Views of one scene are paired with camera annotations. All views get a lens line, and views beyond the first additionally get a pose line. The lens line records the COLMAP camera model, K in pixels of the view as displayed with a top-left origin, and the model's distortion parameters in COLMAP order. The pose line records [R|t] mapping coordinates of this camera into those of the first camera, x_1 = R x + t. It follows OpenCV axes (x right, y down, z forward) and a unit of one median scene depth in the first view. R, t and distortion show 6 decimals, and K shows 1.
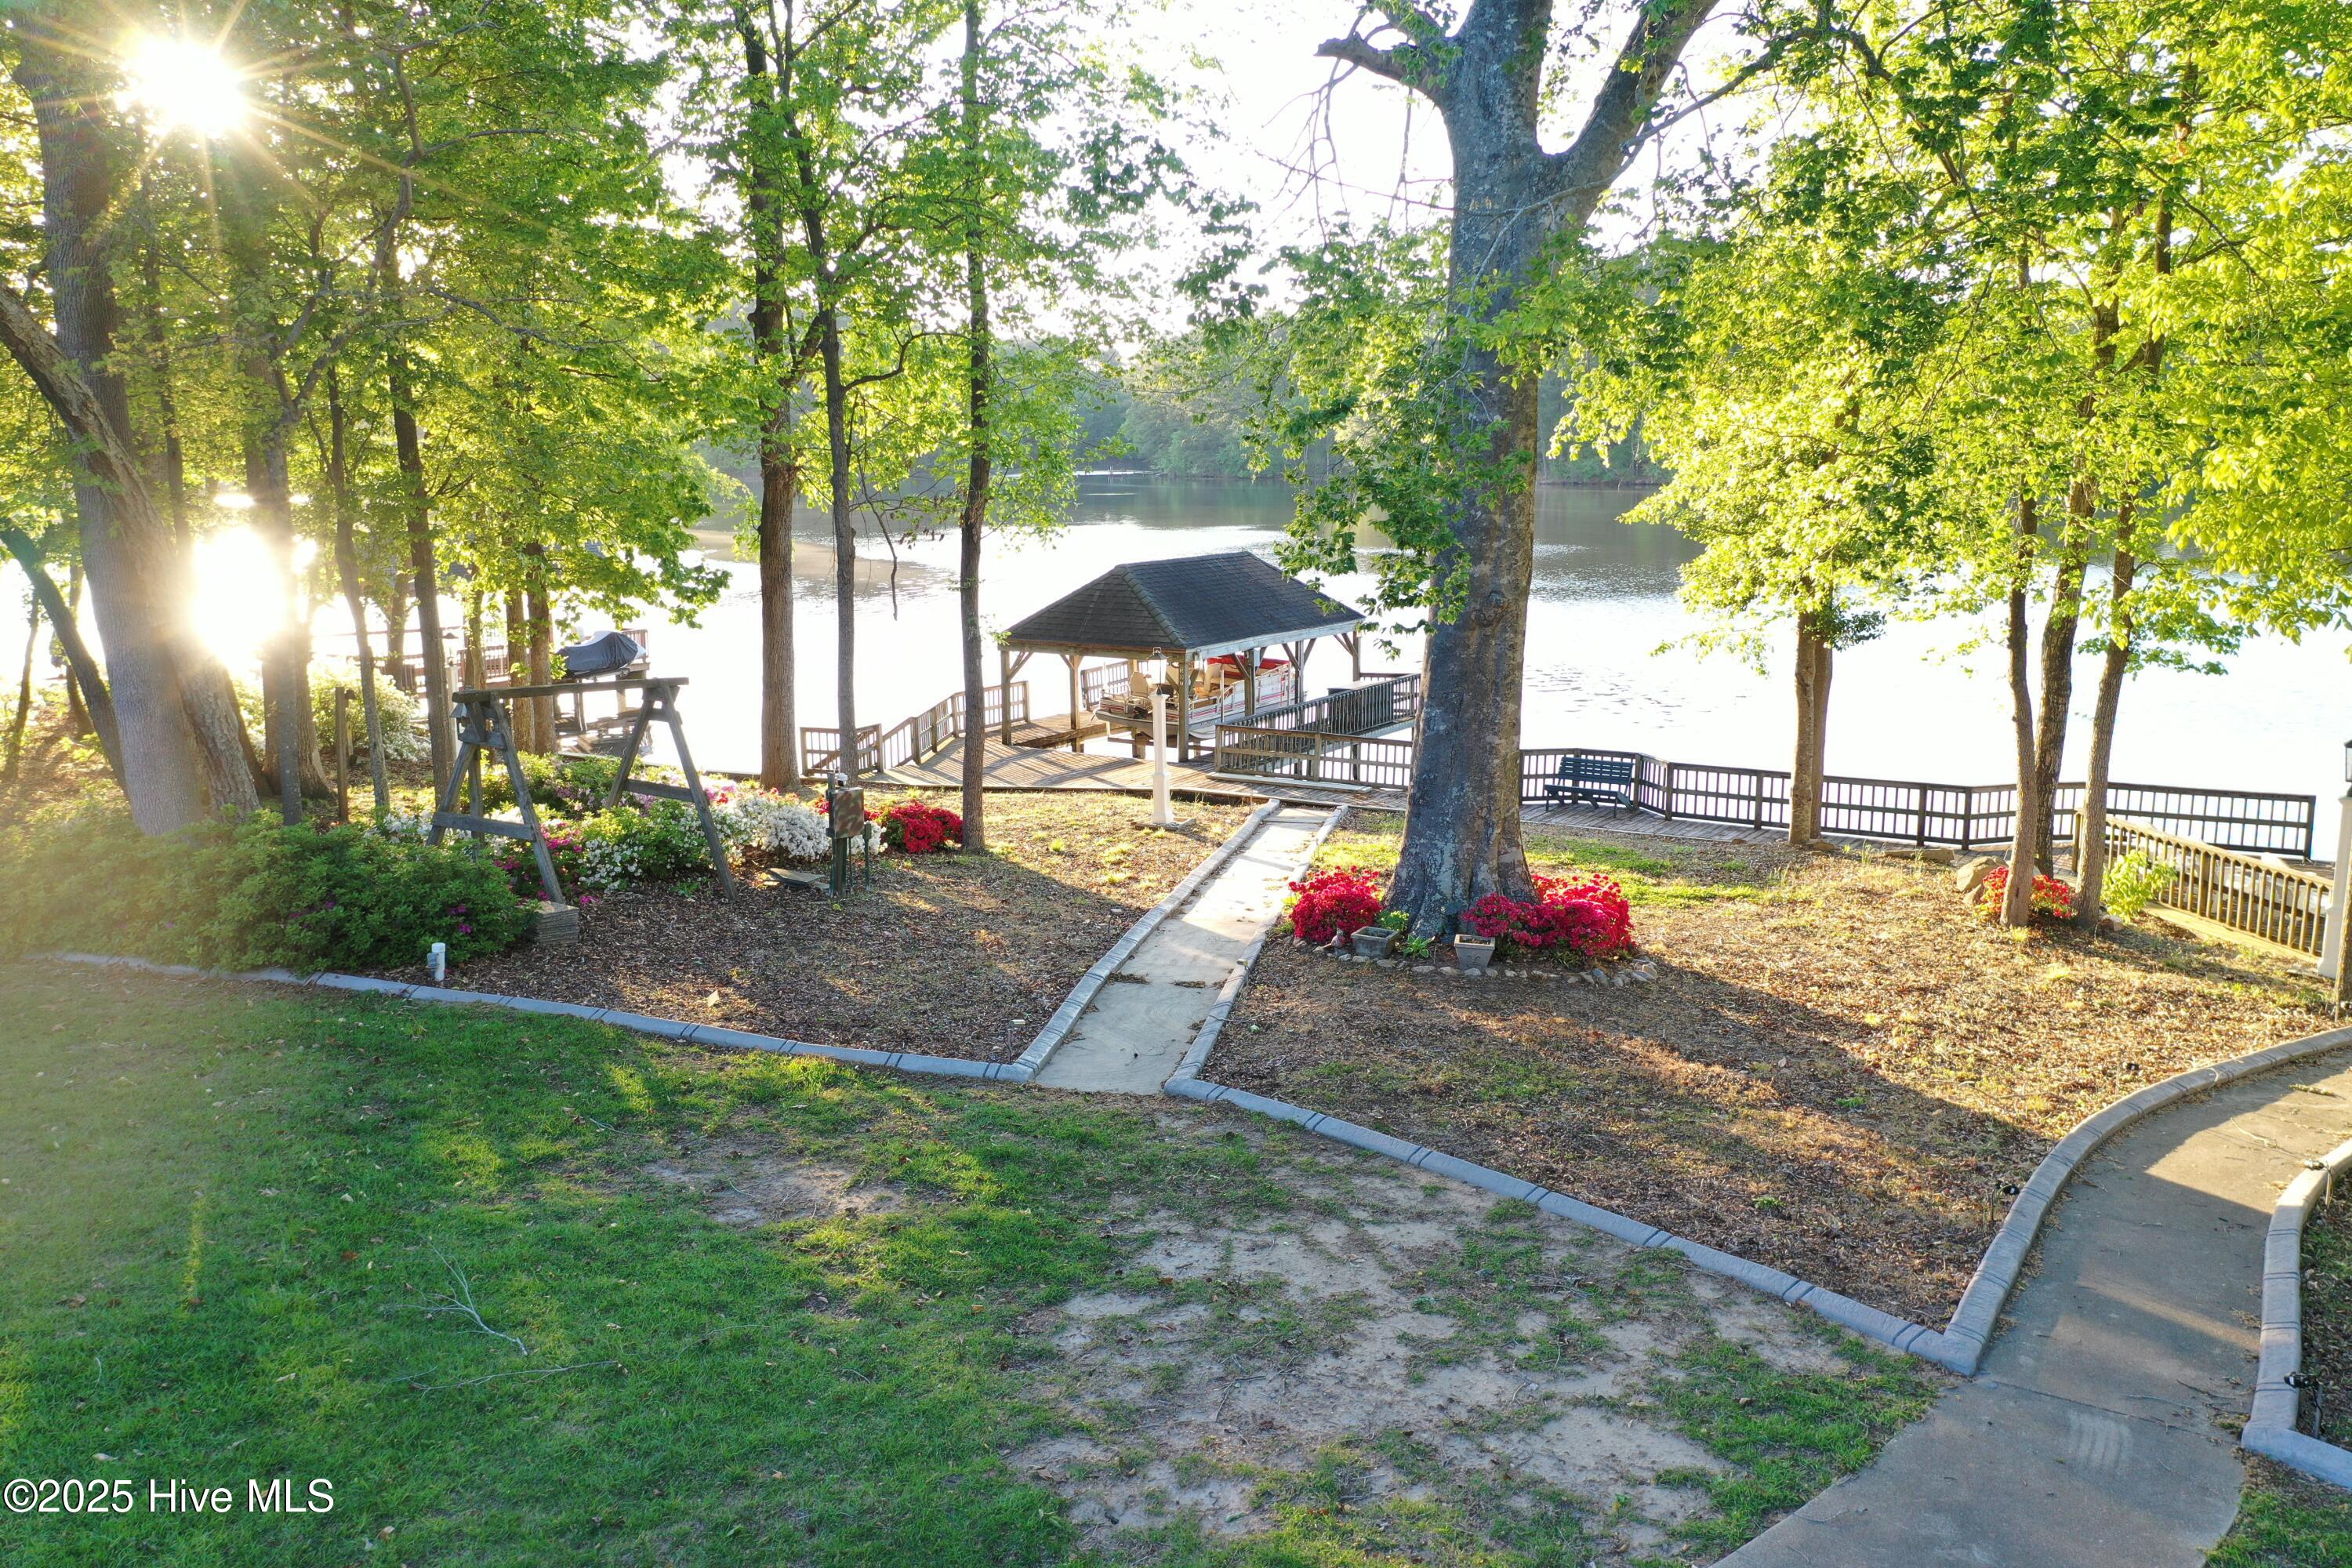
lens RADIAL K [[1857.9, 0, 1177.2], [0, 1857.9, 778.1], [0, 0, 1]] dist [0.006789, 0.000551]
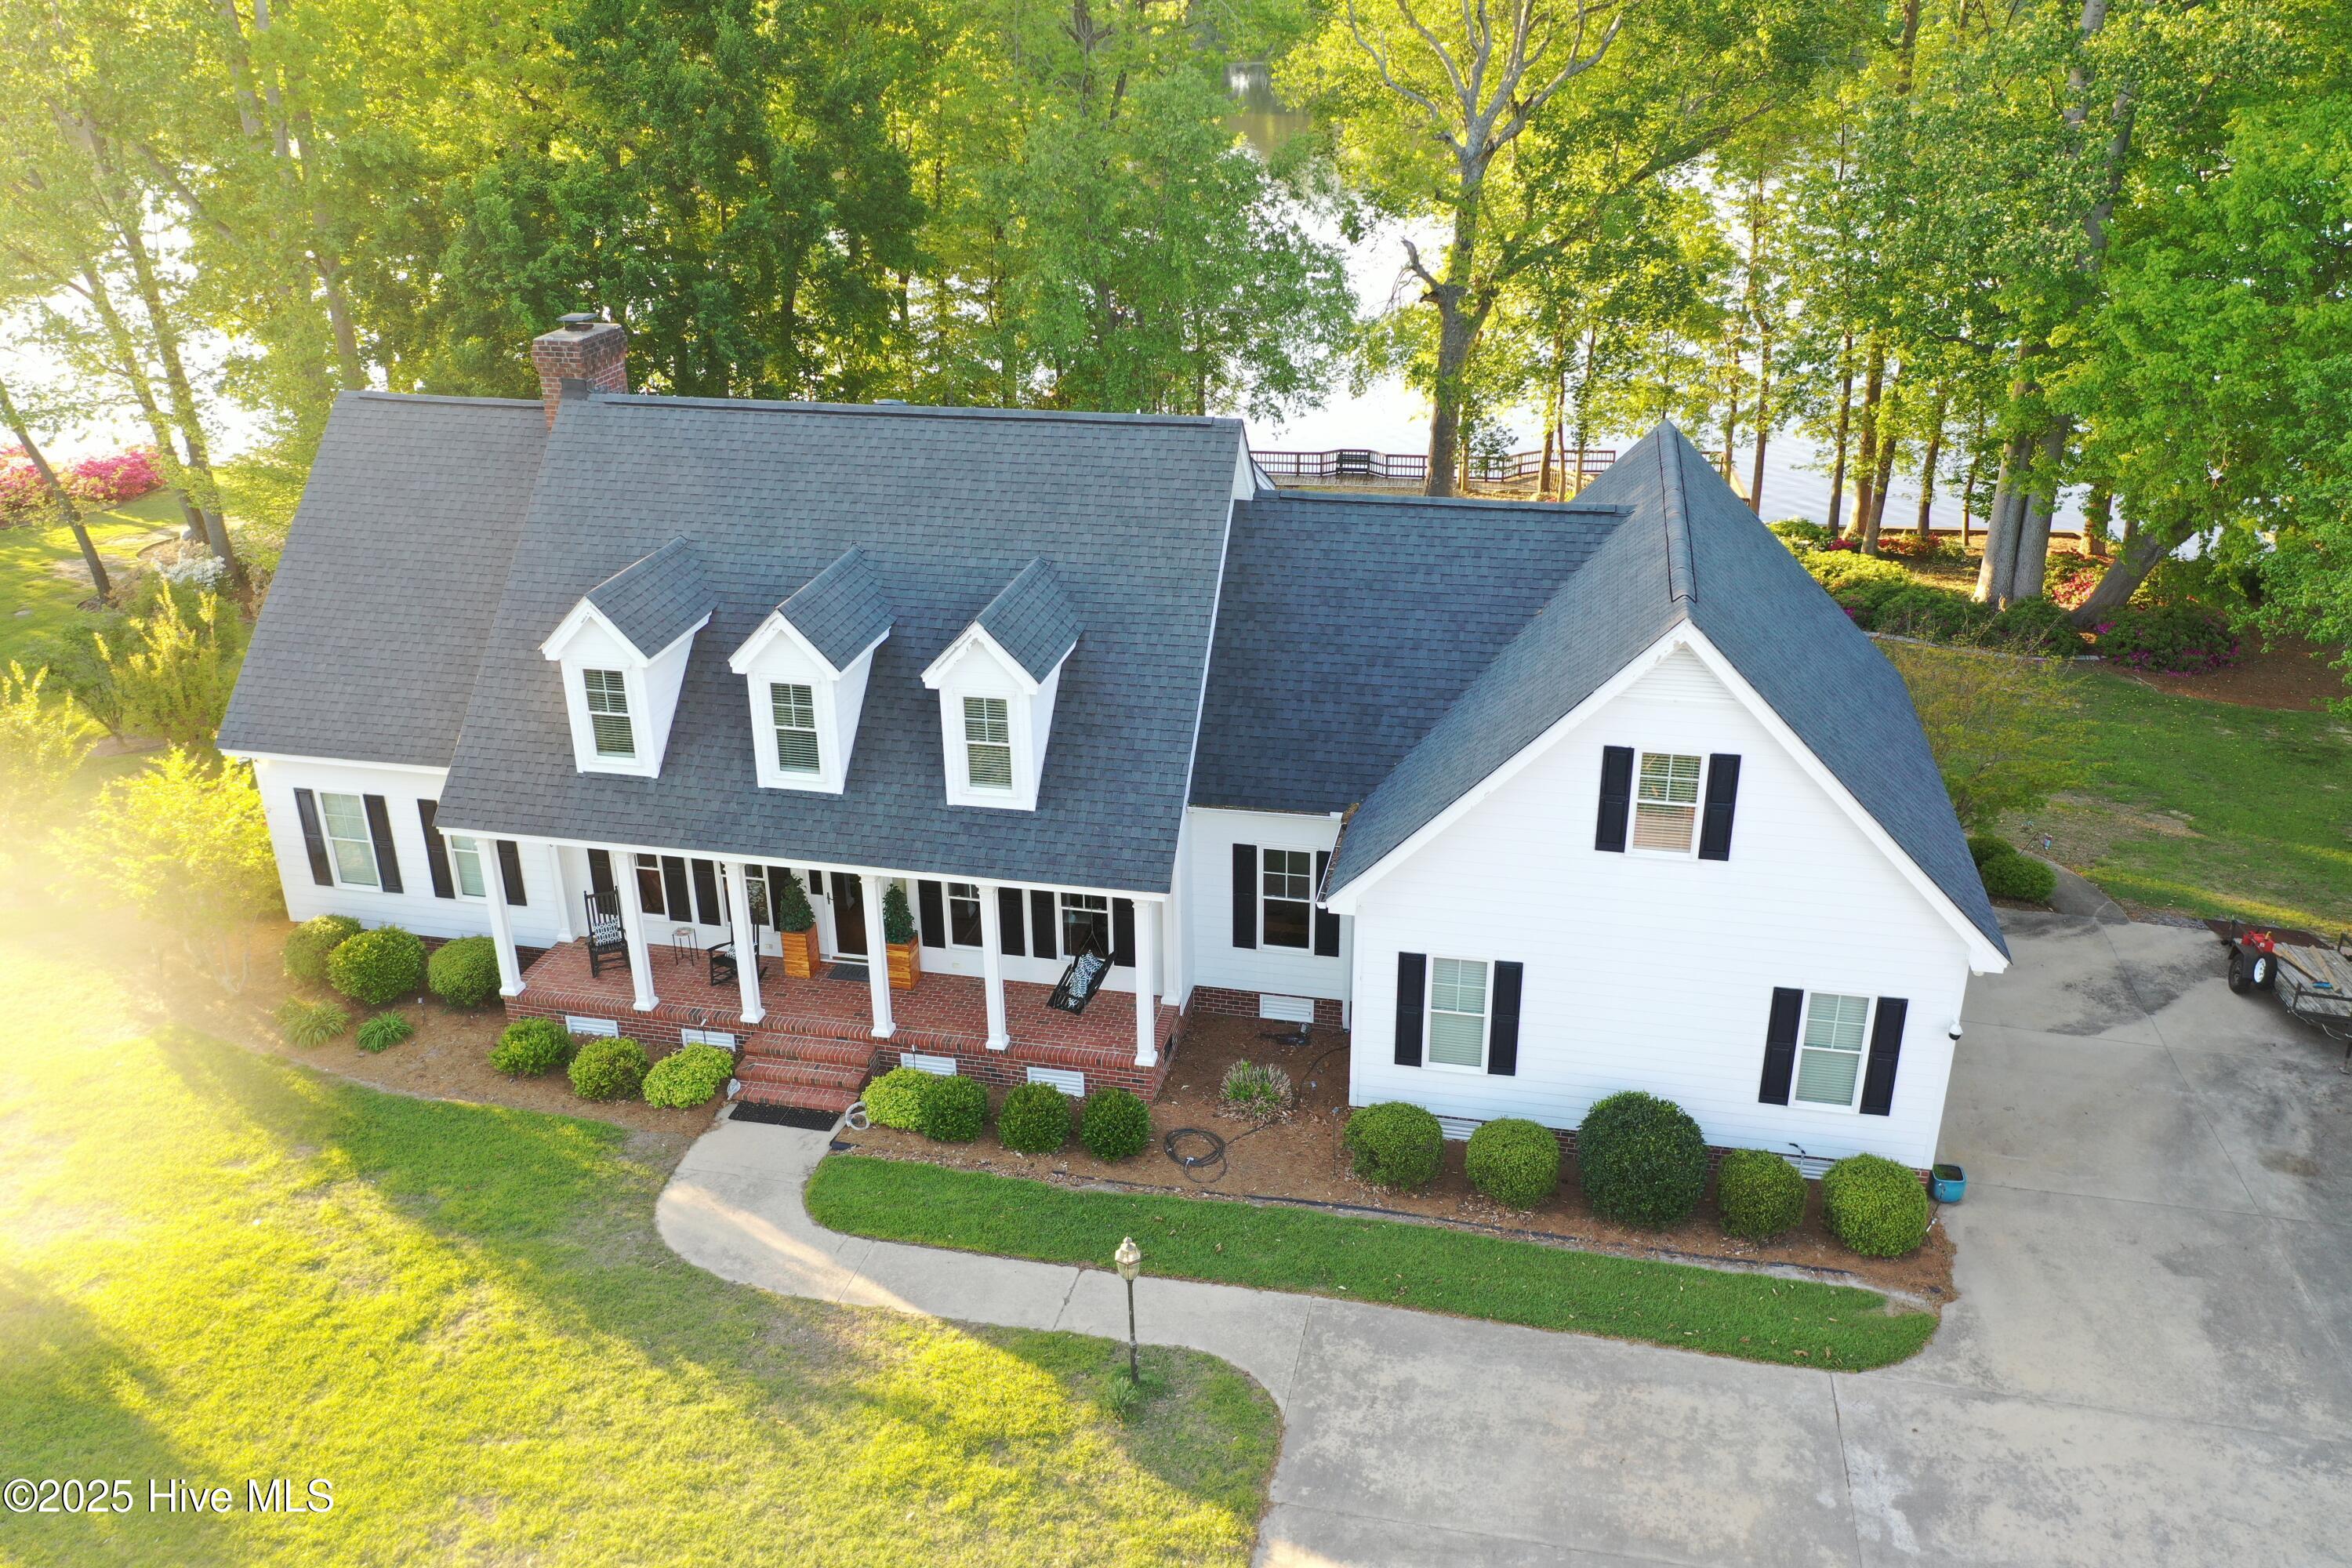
lens RADIAL K [[1857.9, 0, 1177.2], [0, 1857.9, 778.1], [0, 0, 1]] dist [0.006789, 0.000551]
pose [[0.914492, -0.163584, 0.370061, -2.309840], [0.072715, 0.966180, 0.247404, -0.533952], [-0.398017, -0.199339, 0.895459, -2.790175]]
